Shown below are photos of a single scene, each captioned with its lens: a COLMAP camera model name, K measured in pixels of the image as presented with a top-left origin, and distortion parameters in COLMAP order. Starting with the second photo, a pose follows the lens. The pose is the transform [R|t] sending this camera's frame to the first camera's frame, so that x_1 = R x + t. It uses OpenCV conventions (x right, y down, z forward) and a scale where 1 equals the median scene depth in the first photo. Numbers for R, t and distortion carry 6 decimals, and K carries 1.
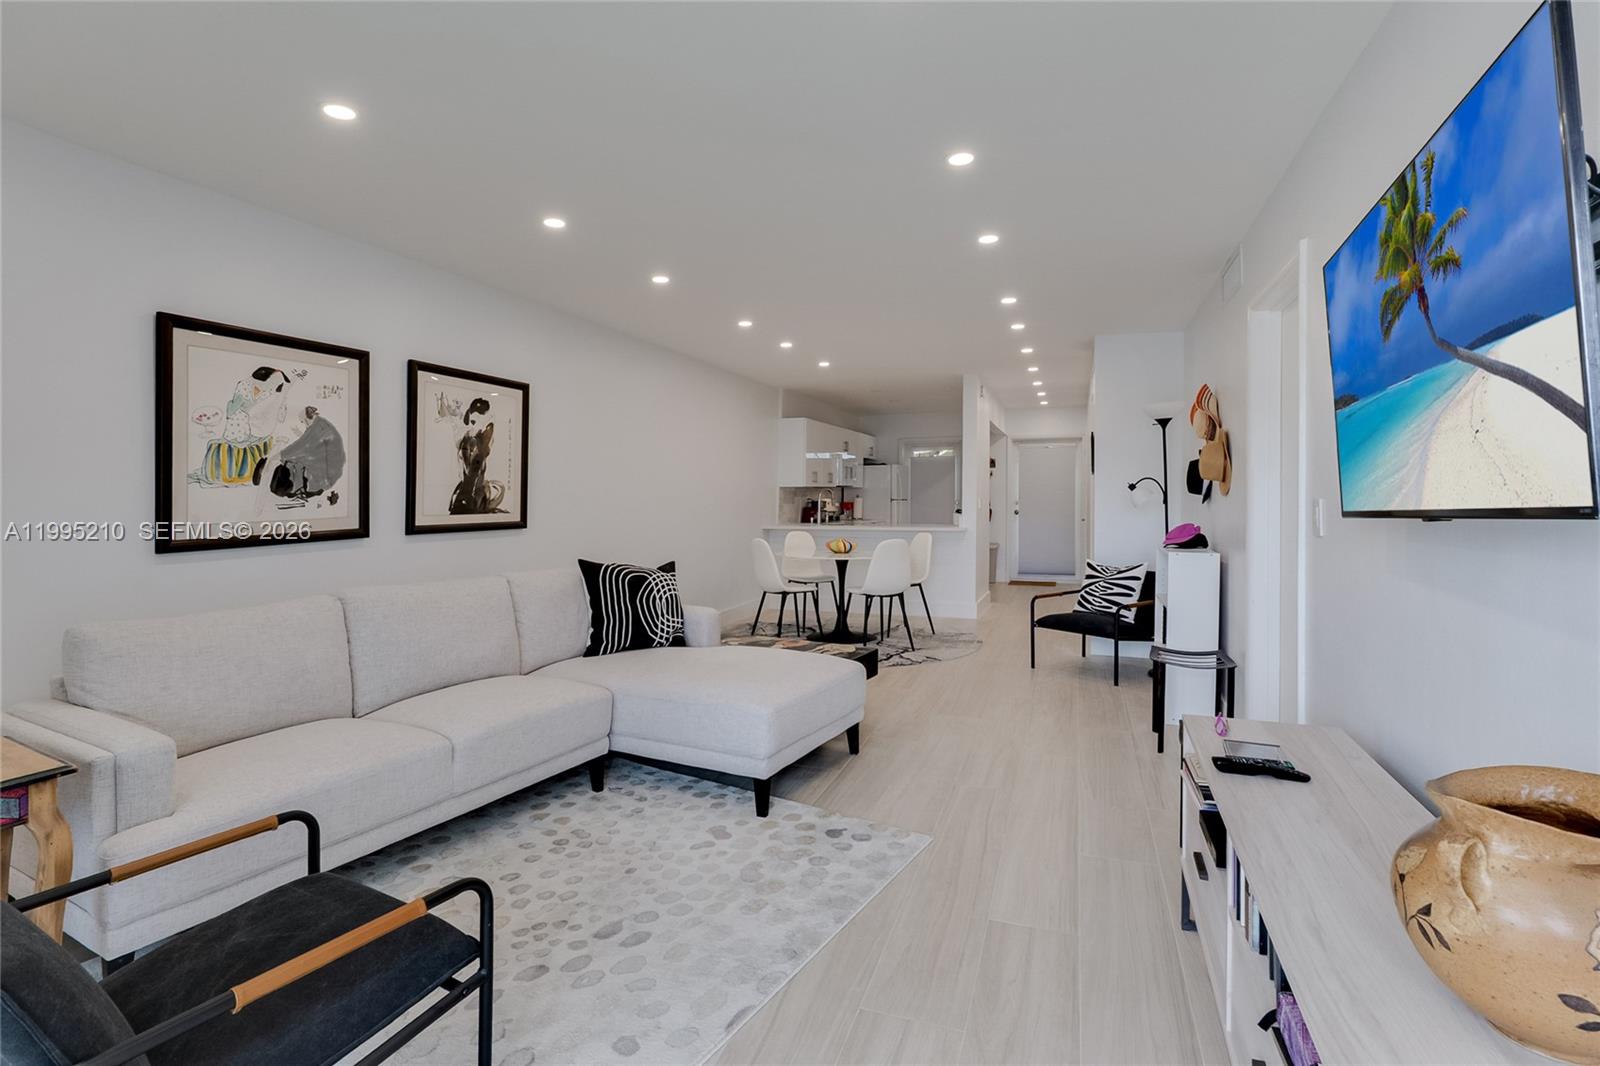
lens RADIAL K [[743.7, 0, 800.0], [0, 743.7, 533.0], [0, 0, 1]] dist [-0.000374, -0.000007]
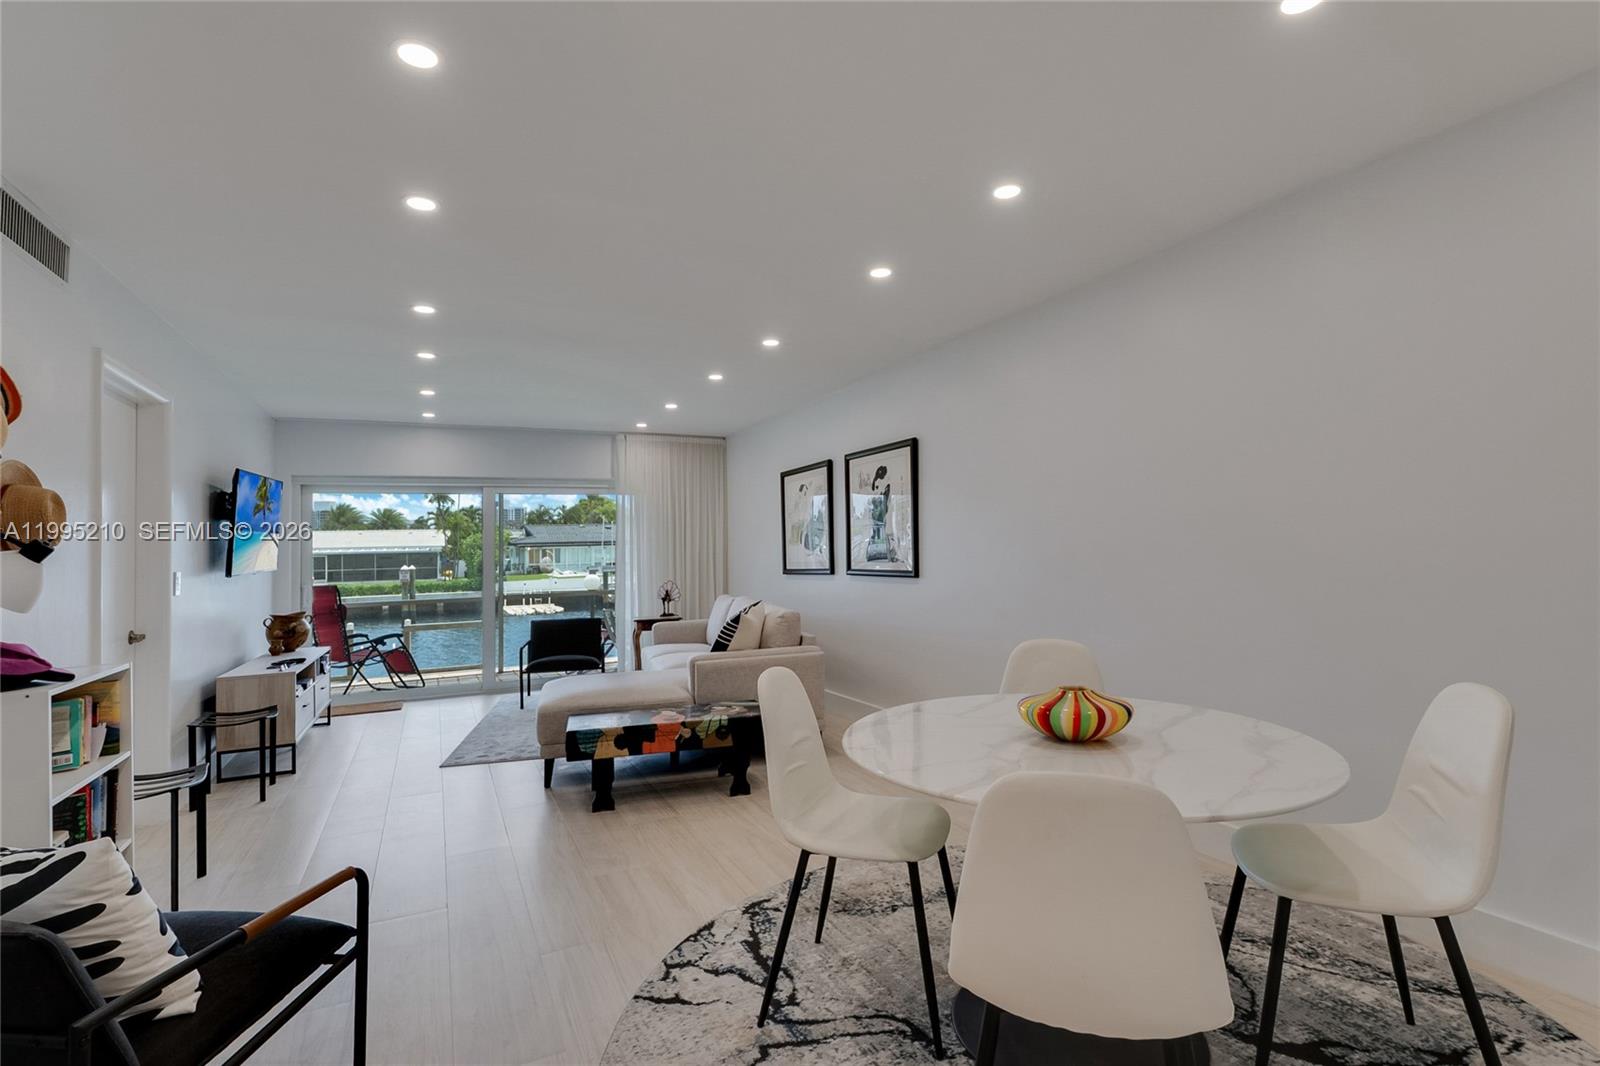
lens RADIAL K [[754.8, 0, 816.1], [0, 754.8, 507.4], [0, 0, 1]] dist [0.002280, 0.000353]
pose [[-0.668131, -0.016452, -0.743862, 0.573425], [-0.005295, 0.999835, -0.017357, -0.096407], [0.744025, -0.007658, -0.668108, 1.812268]]
